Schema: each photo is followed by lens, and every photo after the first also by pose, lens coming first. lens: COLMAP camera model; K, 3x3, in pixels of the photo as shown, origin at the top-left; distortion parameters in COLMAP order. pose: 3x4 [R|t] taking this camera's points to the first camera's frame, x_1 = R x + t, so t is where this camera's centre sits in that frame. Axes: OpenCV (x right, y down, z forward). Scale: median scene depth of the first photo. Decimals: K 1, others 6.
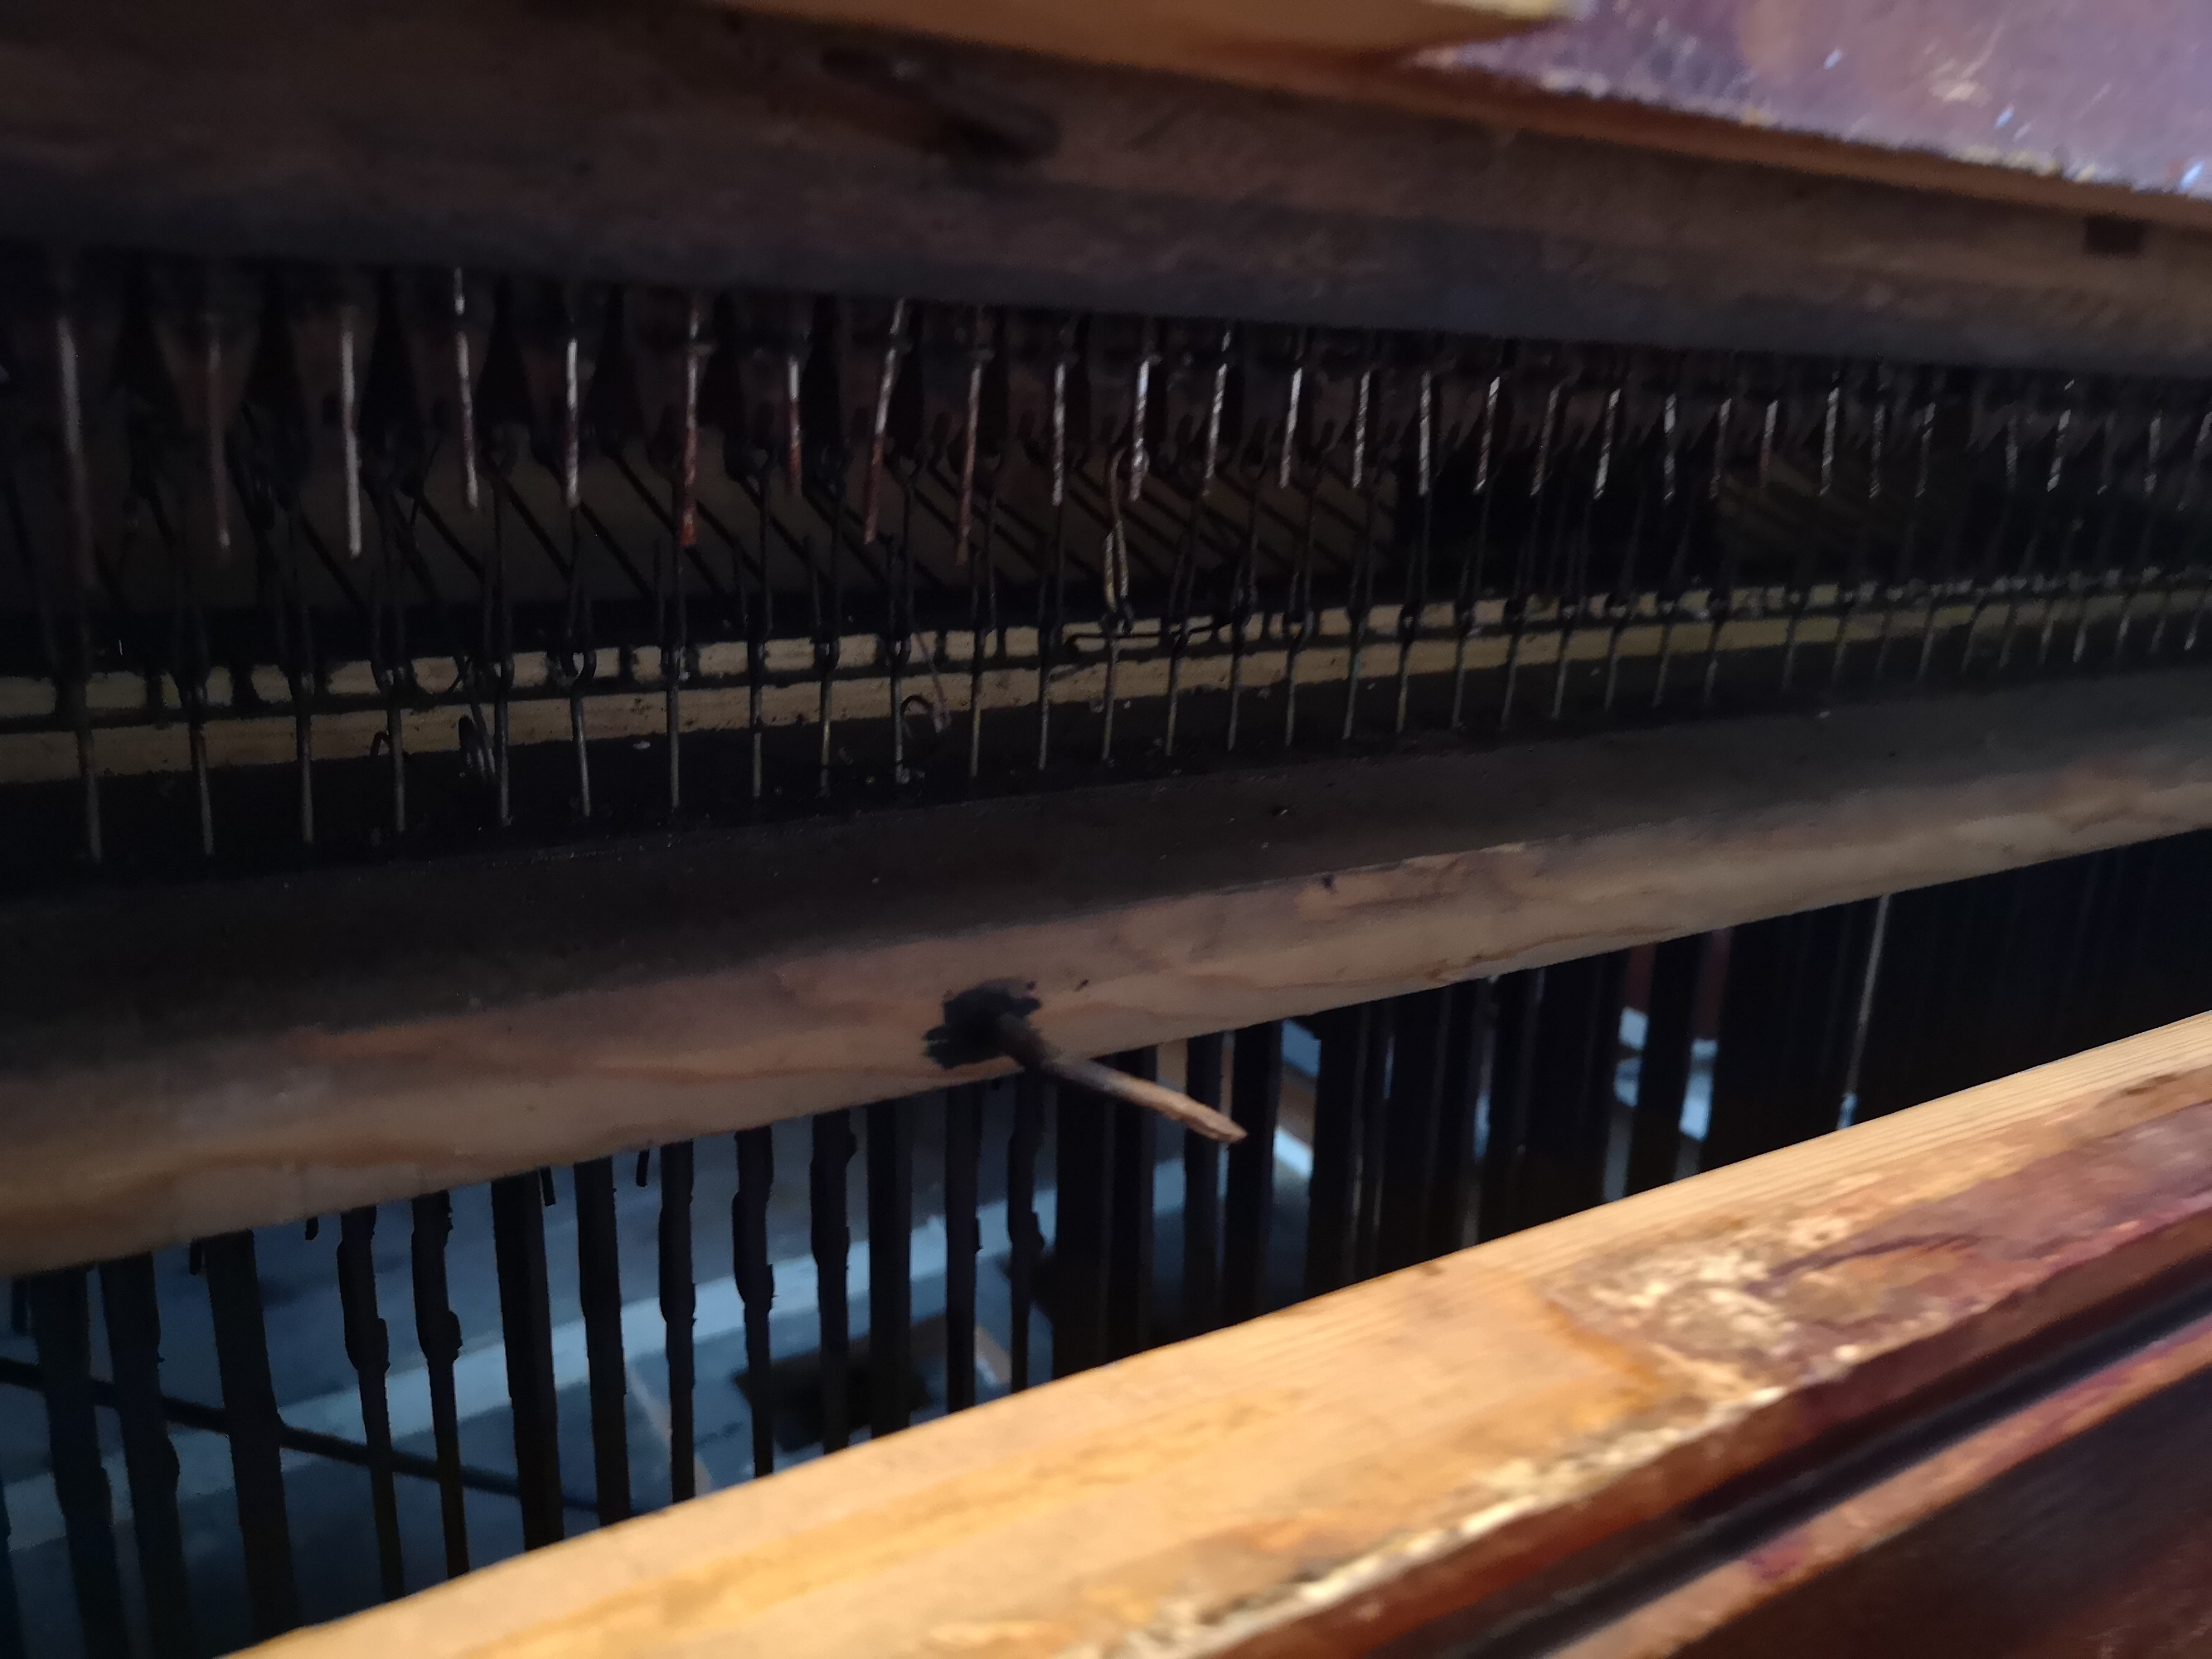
lens RADIAL K [[1733.3, 0, 1110.5], [0, 1733.3, 827.7], [0, 0, 1]] dist [0.027851, -0.001715]
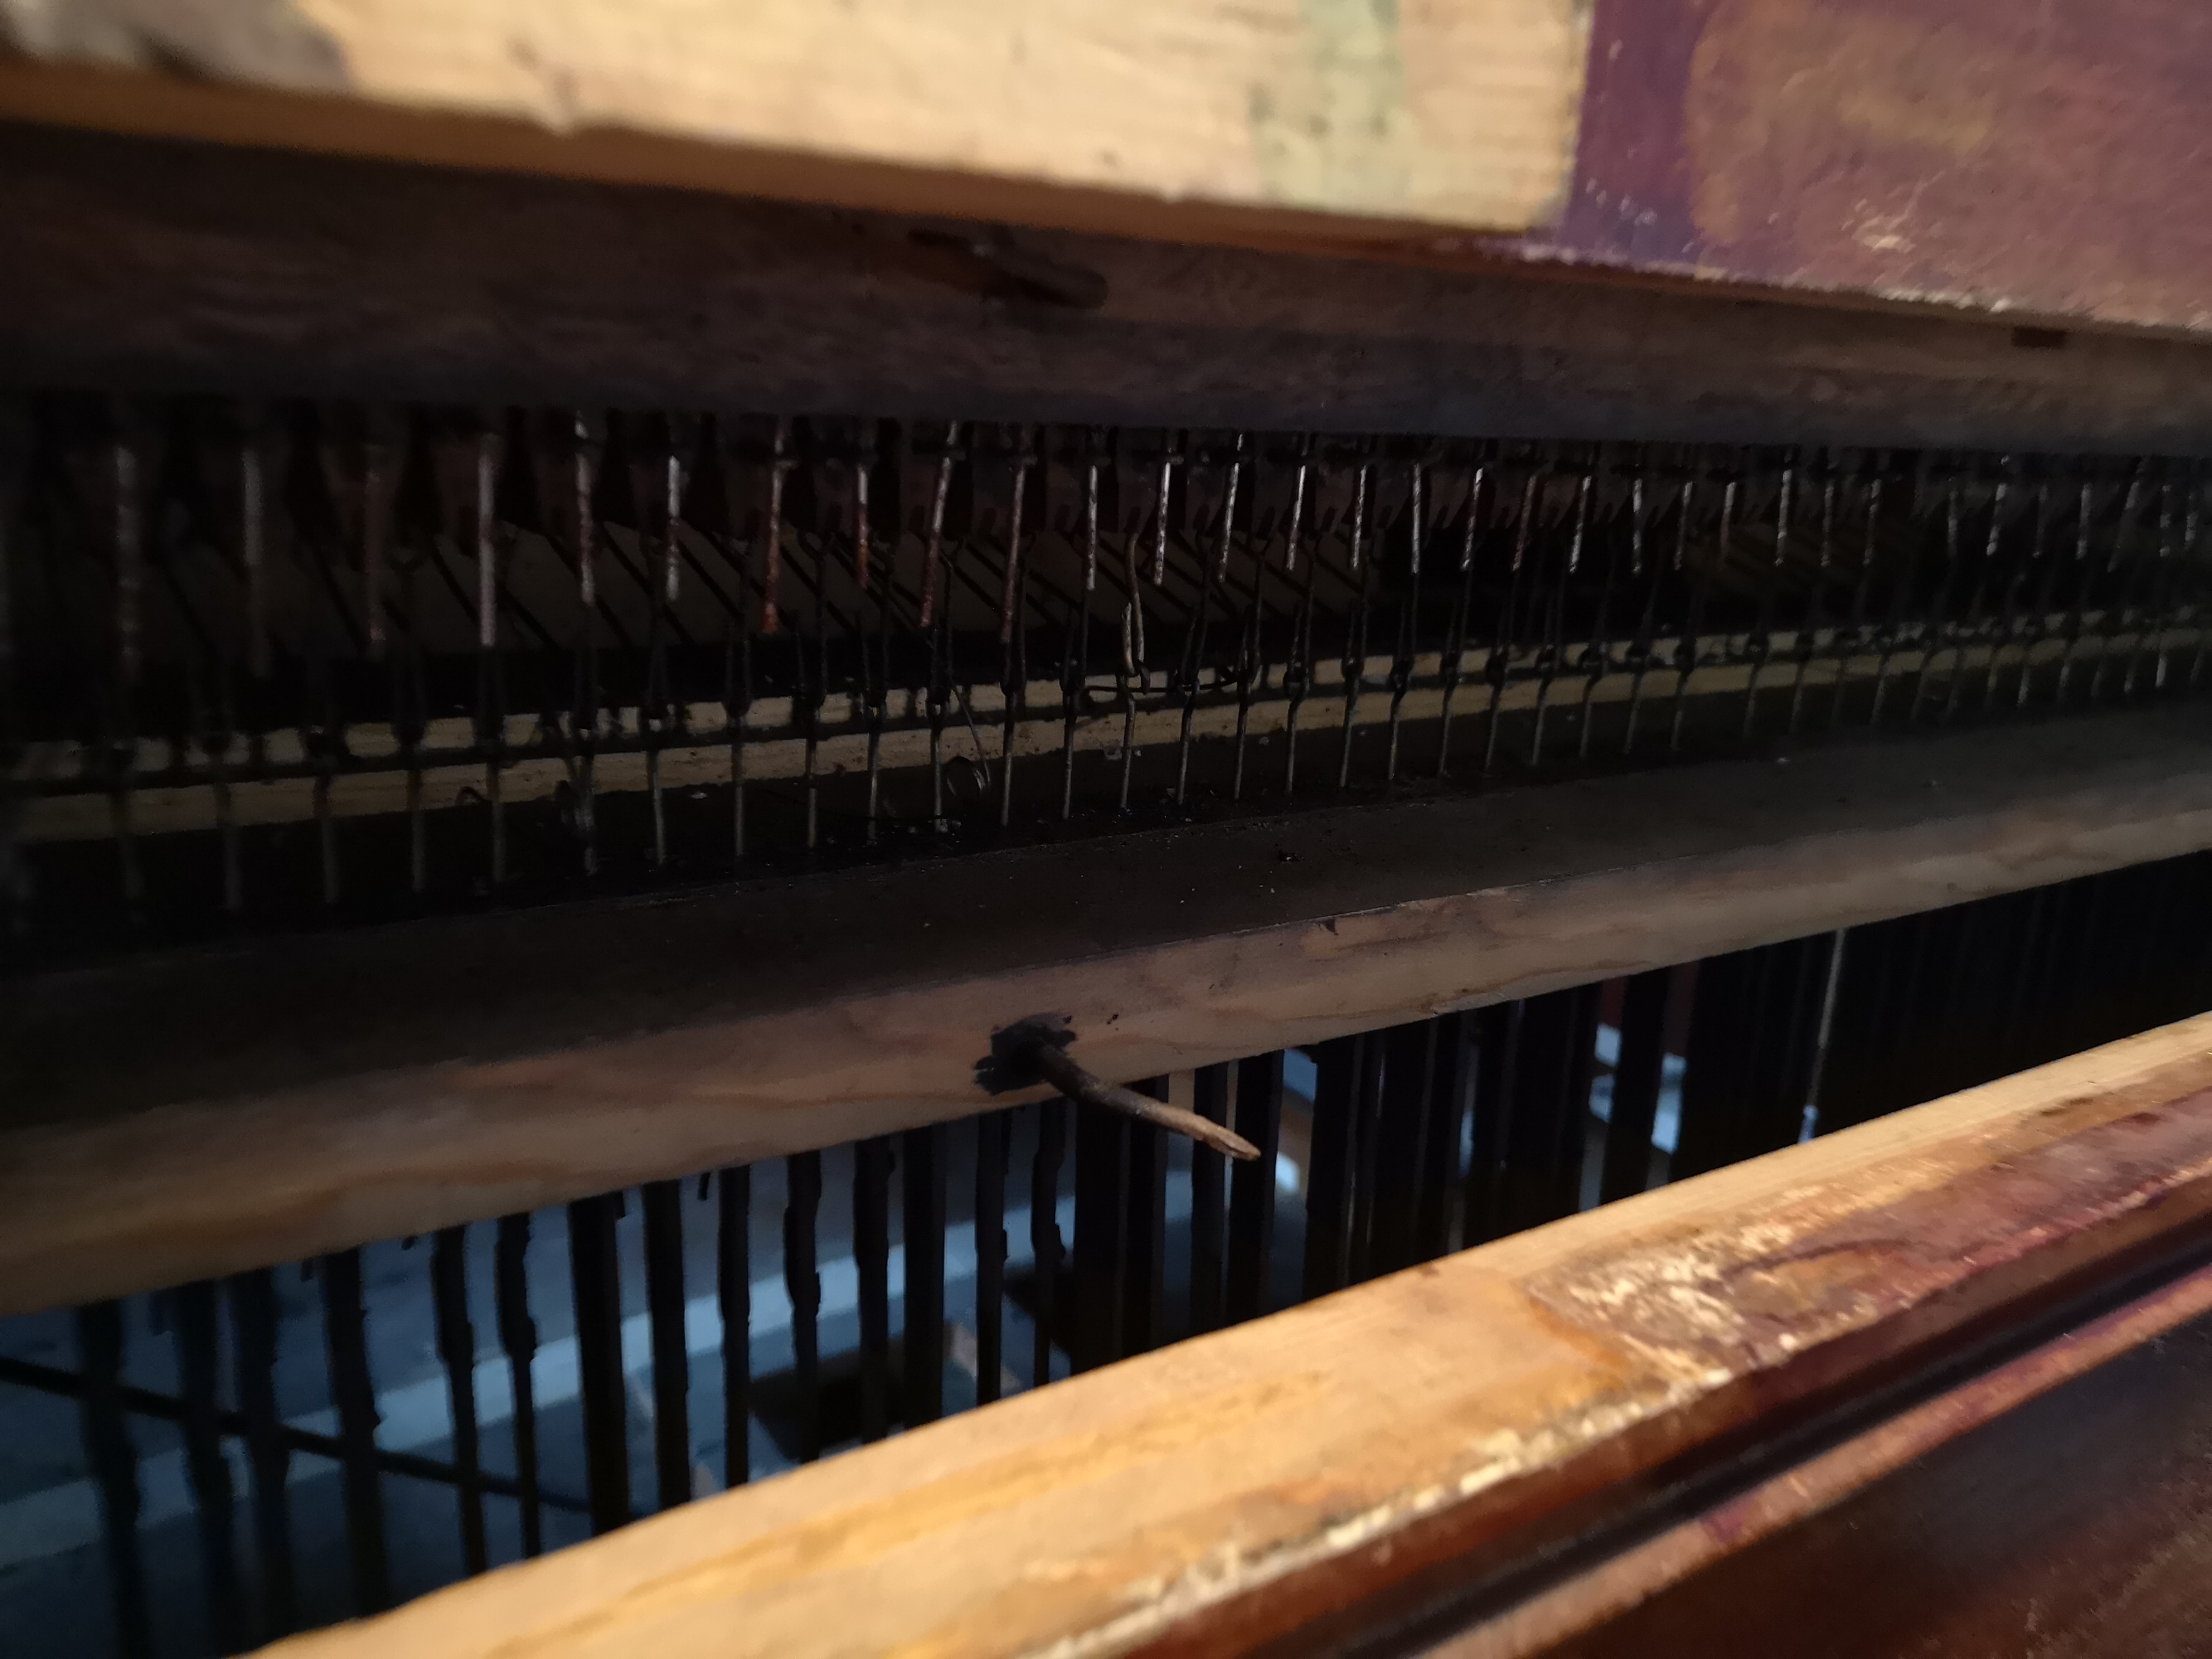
lens RADIAL K [[1721.9, 0, 1101.1], [0, 1721.9, 834.4], [0, 0, 1]] dist [0.014069, 0.041977]
pose [[0.999983, -0.000639, 0.005867, -0.030015], [0.000664, 0.999990, -0.004347, -0.023034], [-0.005865, 0.004350, 0.999973, -0.109529]]
